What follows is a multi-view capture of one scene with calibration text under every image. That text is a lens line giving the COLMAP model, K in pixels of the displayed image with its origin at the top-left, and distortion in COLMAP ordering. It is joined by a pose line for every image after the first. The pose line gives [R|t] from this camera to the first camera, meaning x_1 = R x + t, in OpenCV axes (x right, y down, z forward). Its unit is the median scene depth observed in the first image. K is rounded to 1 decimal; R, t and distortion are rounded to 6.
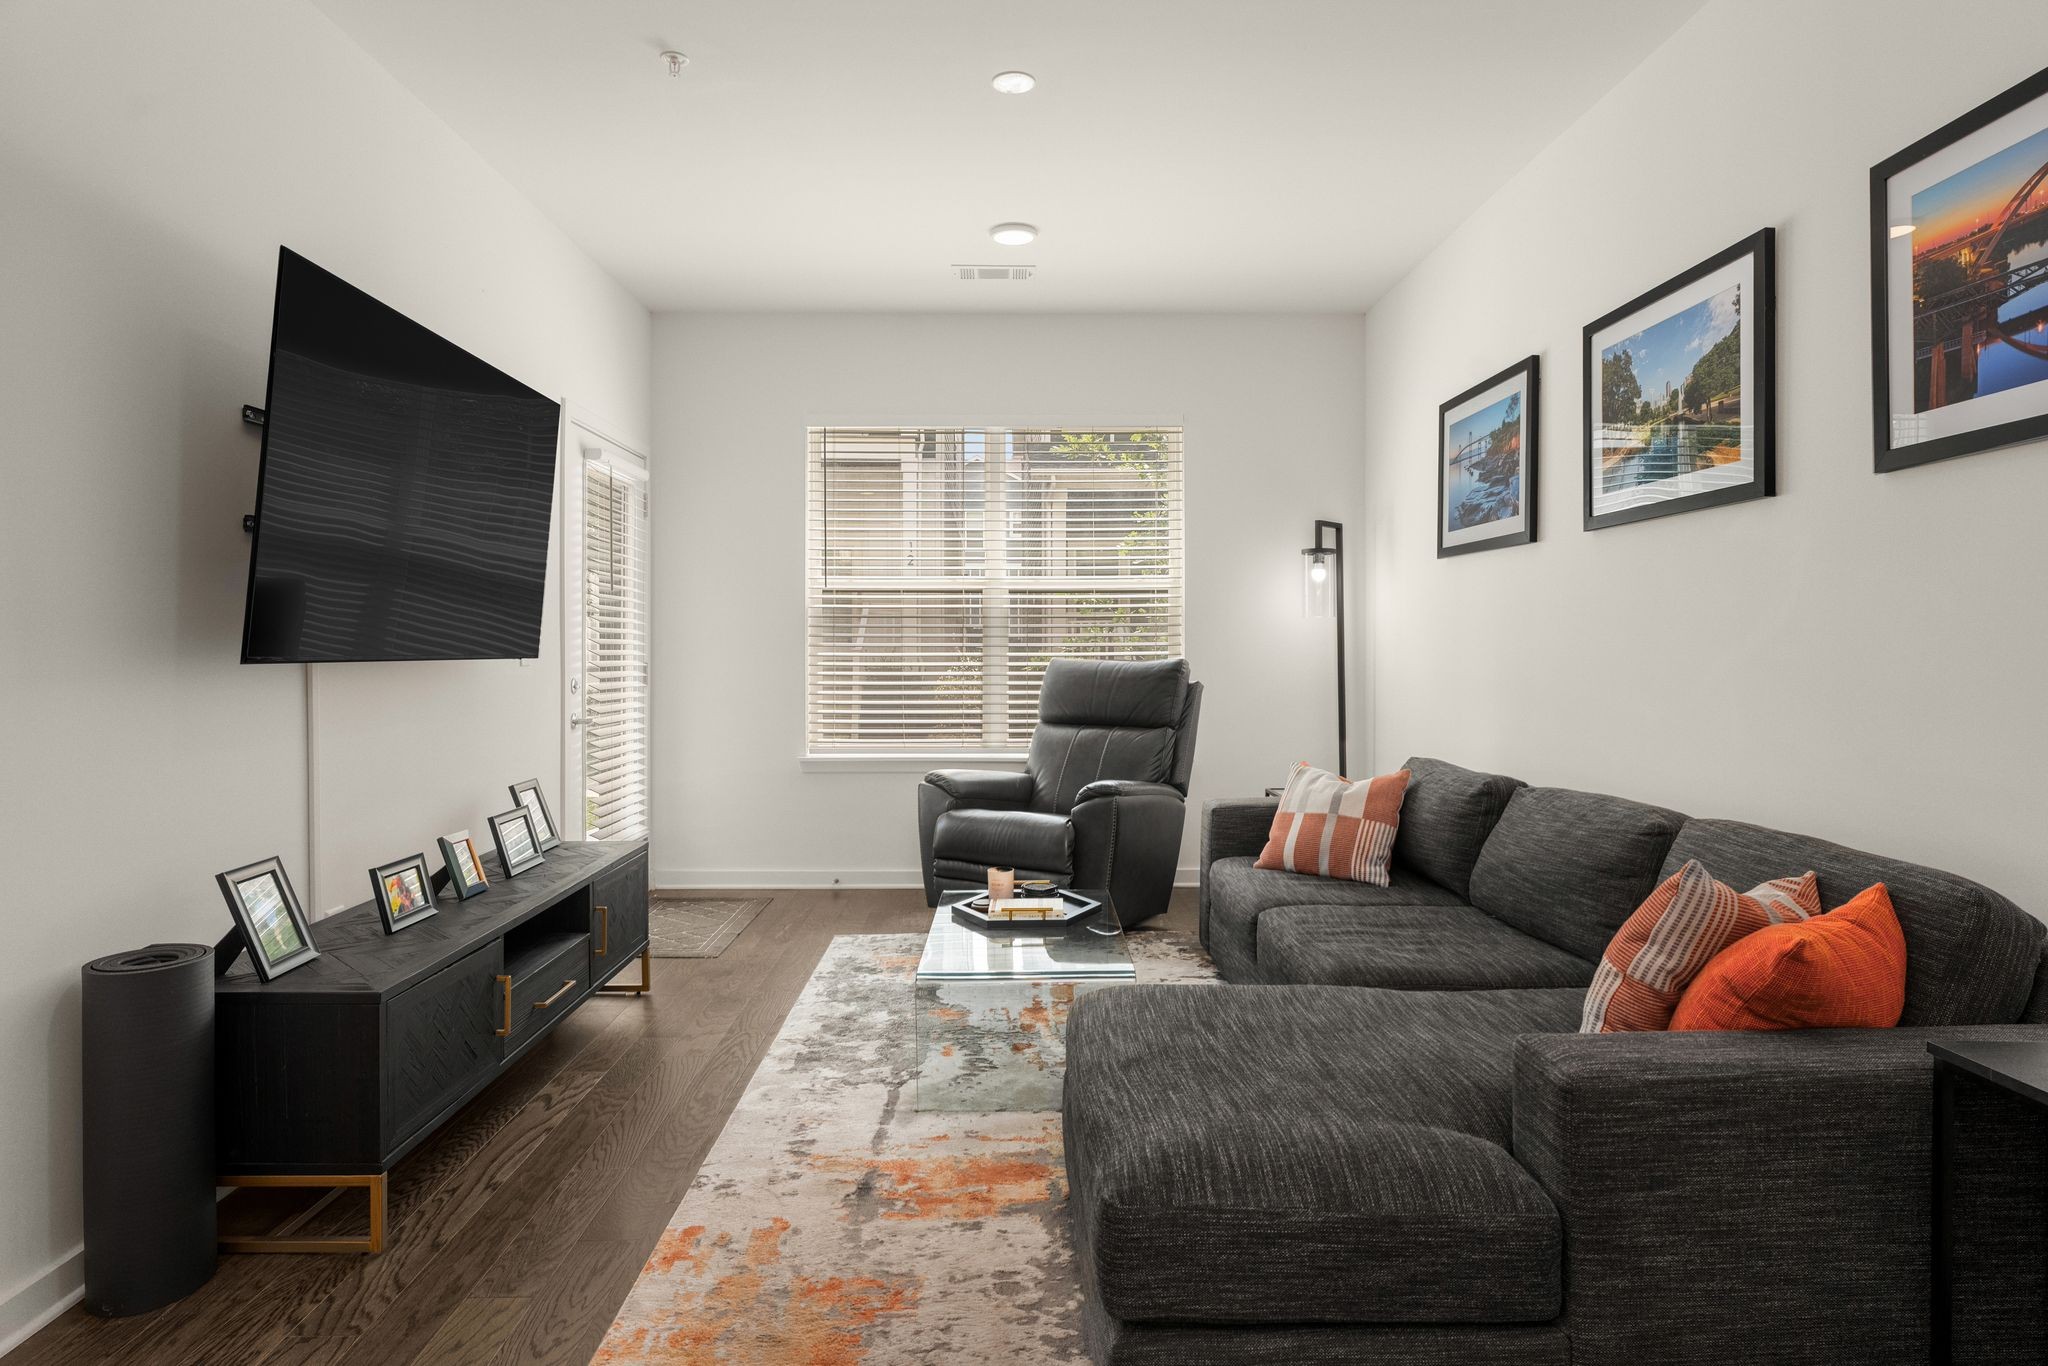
lens RADIAL K [[1113.9, 0, 1017.8], [0, 1113.9, 642.3], [0, 0, 1]] dist [-0.000228, 0.001340]
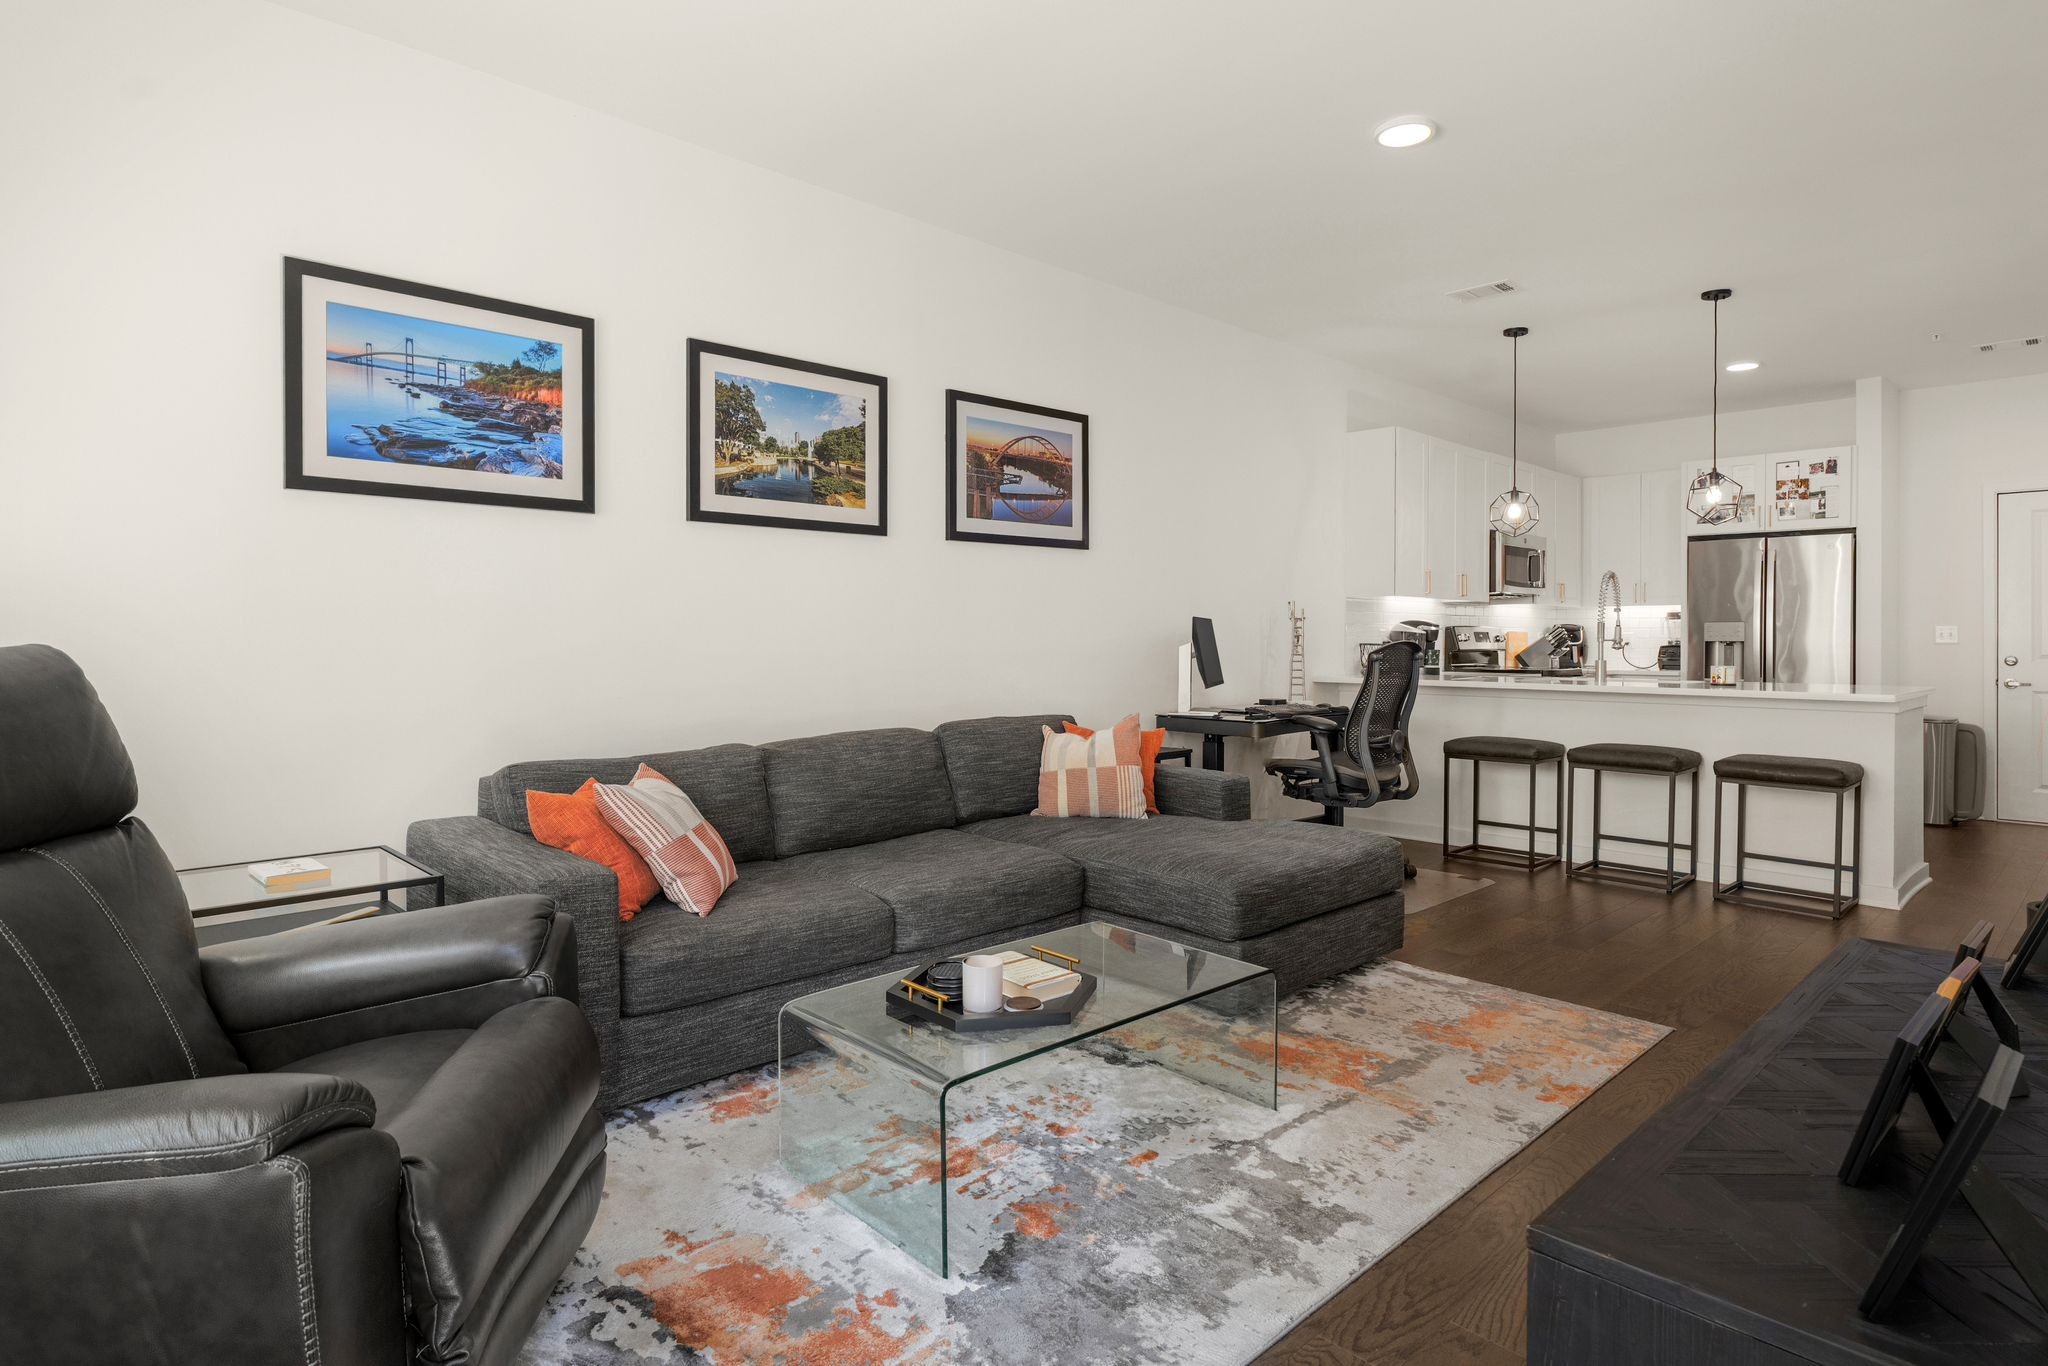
lens RADIAL K [[1113.9, 0, 1017.8], [0, 1113.9, 642.3], [0, 0, 1]] dist [-0.000228, 0.001340]
pose [[-0.678217, -0.001867, 0.734859, -0.652669], [0.000721, 0.999995, 0.003206, 0.022395], [-0.734861, 0.002704, -0.678212, 1.849214]]
